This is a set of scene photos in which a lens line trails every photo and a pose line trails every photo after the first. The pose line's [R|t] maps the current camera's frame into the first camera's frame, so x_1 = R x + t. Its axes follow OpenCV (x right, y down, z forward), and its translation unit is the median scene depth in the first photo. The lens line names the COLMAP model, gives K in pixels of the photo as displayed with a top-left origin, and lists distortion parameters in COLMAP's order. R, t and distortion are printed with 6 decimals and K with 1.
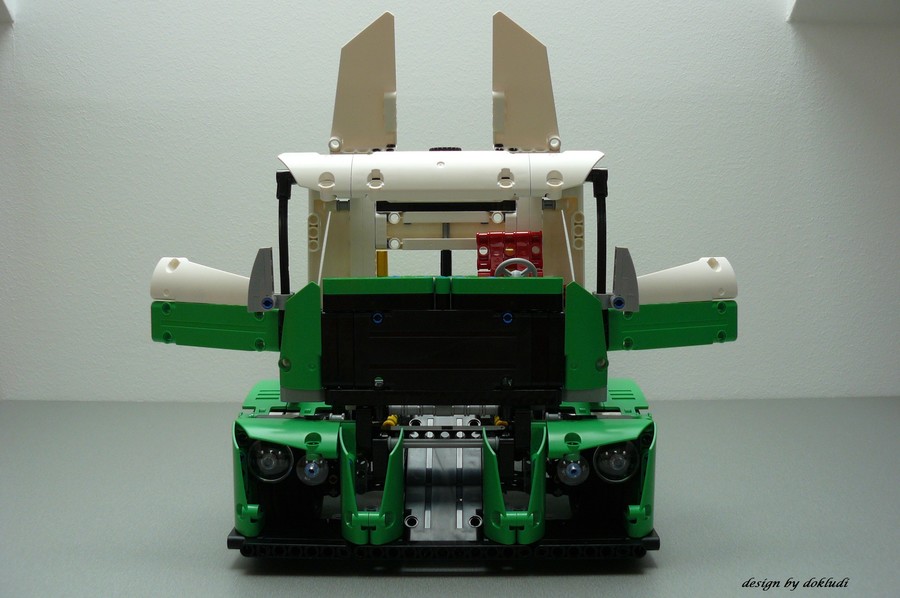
lens RADIAL K [[978.1, 0, 462.5], [0, 978.1, 318.1], [0, 0, 1]] dist [-0.186622, 0.178841]
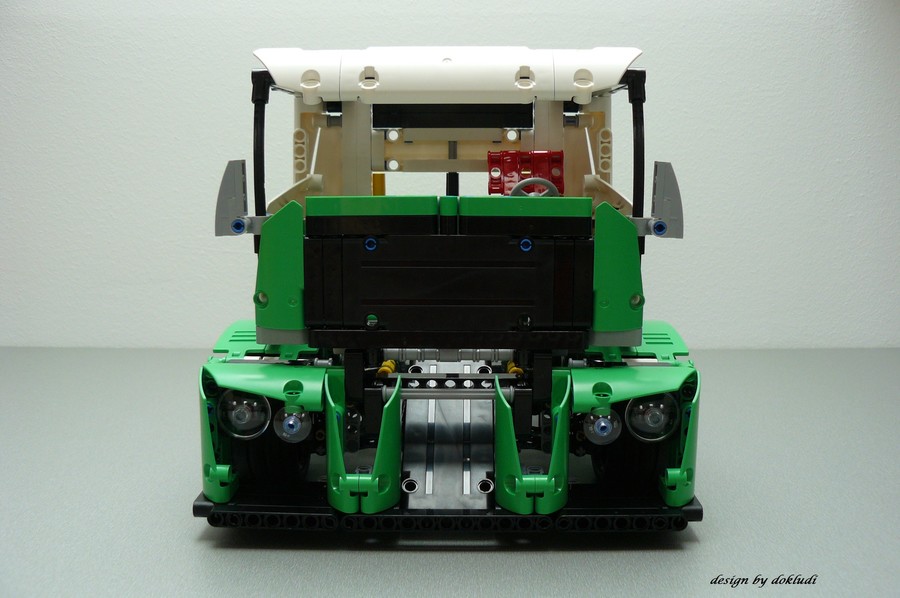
lens RADIAL K [[978.1, 0, 462.5], [0, 978.1, 318.1], [0, 0, 1]] dist [-0.186622, 0.178841]
pose [[0.999971, 0.006111, -0.004469, -0.003980], [-0.005881, 0.998735, 0.049935, 0.020854], [0.004768, -0.049907, 0.998742, 0.160489]]
